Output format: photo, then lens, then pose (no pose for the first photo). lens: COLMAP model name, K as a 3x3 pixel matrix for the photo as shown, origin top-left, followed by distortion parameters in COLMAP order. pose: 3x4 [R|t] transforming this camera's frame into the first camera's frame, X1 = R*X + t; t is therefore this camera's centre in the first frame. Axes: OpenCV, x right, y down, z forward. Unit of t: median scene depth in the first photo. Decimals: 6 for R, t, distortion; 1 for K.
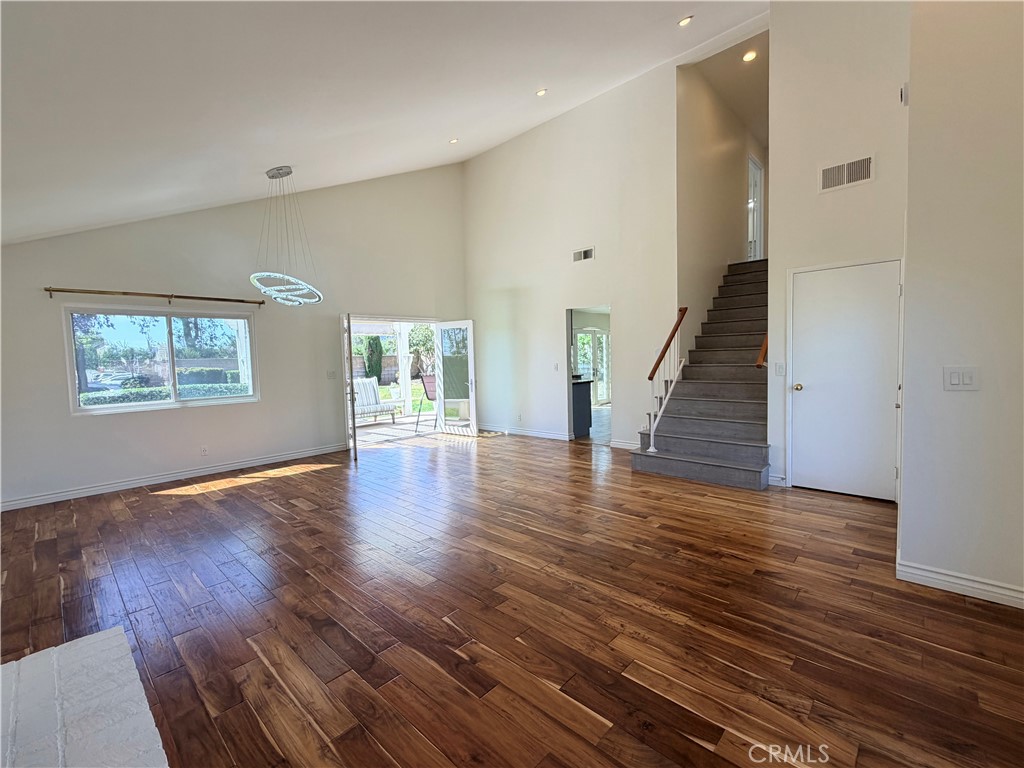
lens RADIAL K [[448.6, 0, 514.5], [0, 448.6, 387.0], [0, 0, 1]] dist [0.000833, 0.000073]
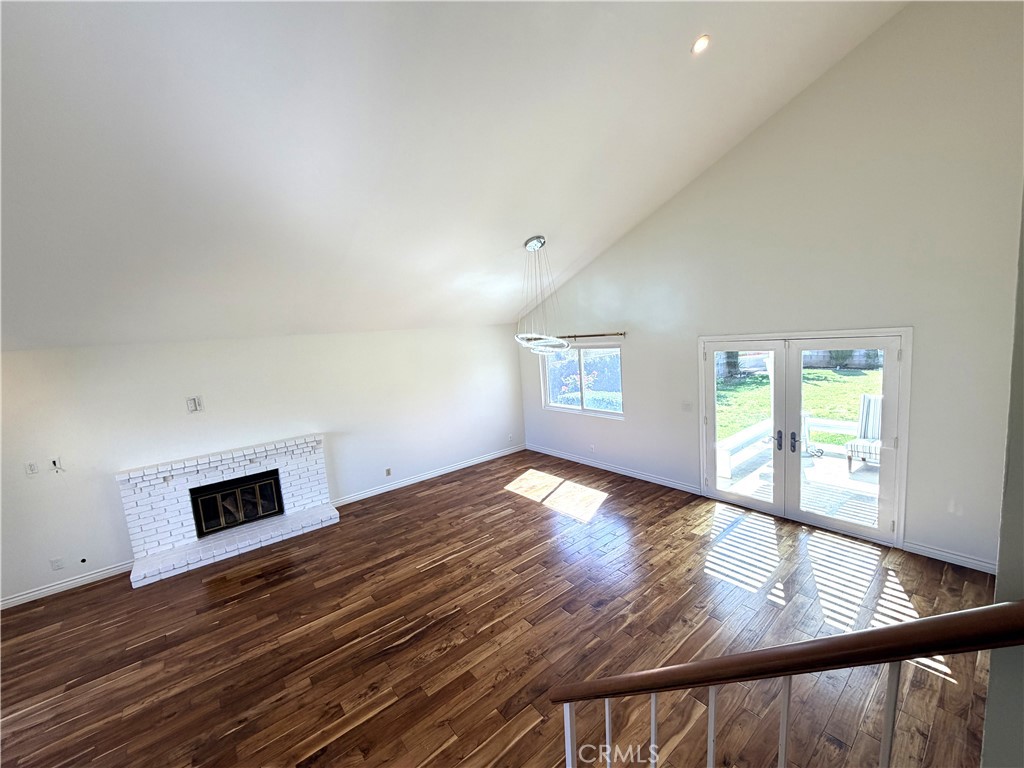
lens RADIAL K [[402.9, 0, 514.0], [0, 402.9, 381.2], [0, 0, 1]] dist [-0.010943, -0.000557]
pose [[-0.131546, 0.158067, -0.978627, 1.058122], [0.014760, 0.987408, 0.157502, -0.538090], [0.991200, 0.006275, -0.132223, 1.984160]]
